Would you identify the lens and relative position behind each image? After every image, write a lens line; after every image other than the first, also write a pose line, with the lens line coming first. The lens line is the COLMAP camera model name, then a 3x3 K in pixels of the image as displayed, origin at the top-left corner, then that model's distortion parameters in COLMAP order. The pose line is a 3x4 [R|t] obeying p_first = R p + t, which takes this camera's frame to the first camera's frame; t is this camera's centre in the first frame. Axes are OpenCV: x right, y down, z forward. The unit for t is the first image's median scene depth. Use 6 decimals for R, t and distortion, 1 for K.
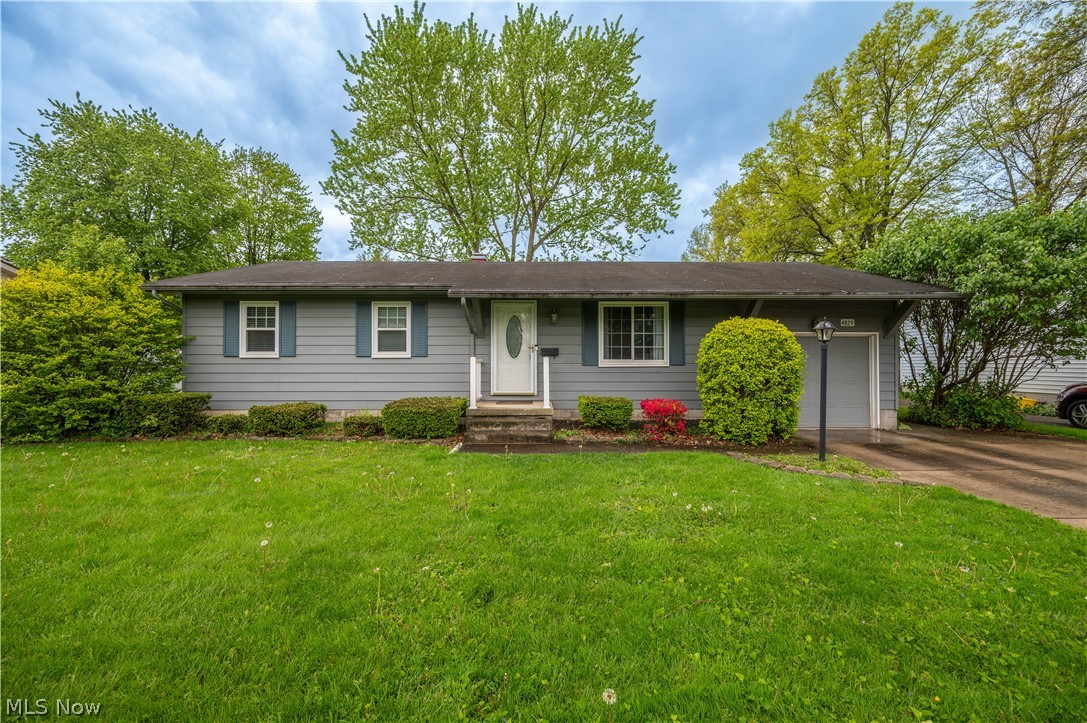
lens RADIAL K [[436.9, 0, 543.5], [0, 436.9, 361.5], [0, 0, 1]] dist [-0.002187, -0.000332]
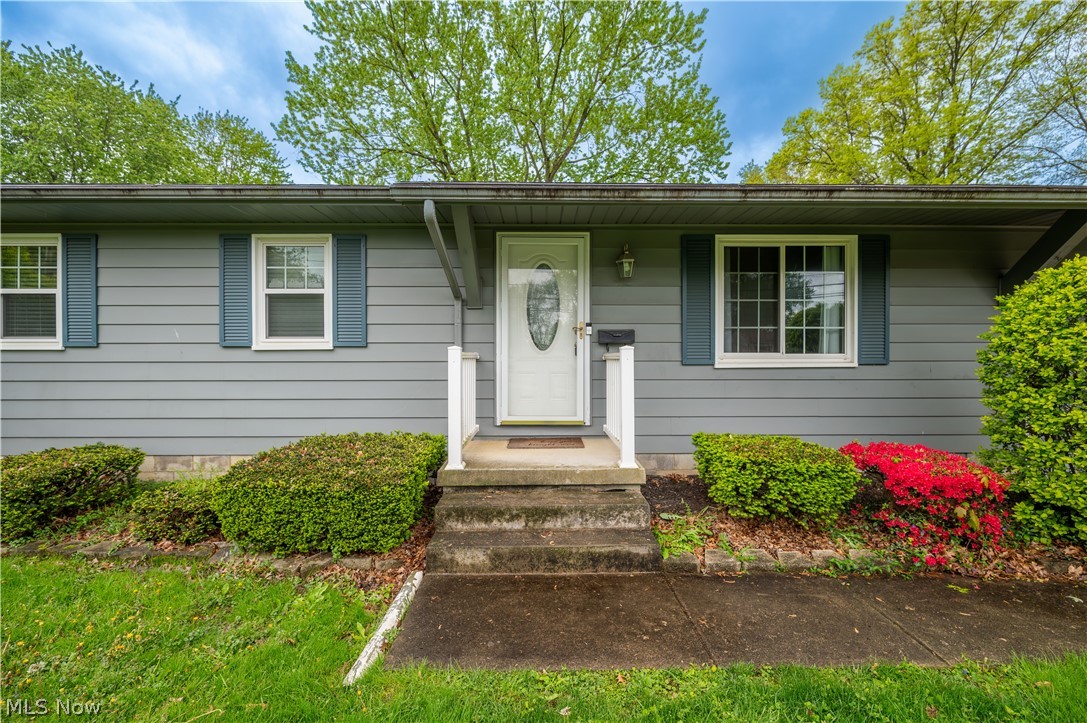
lens RADIAL K [[436.9, 0, 543.5], [0, 436.9, 361.5], [0, 0, 1]] dist [-0.002187, -0.000332]
pose [[0.999965, -0.000784, -0.008297, -0.063093], [0.000845, 0.999973, 0.007327, 0.001293], [0.008291, -0.007334, 0.999939, 0.507571]]
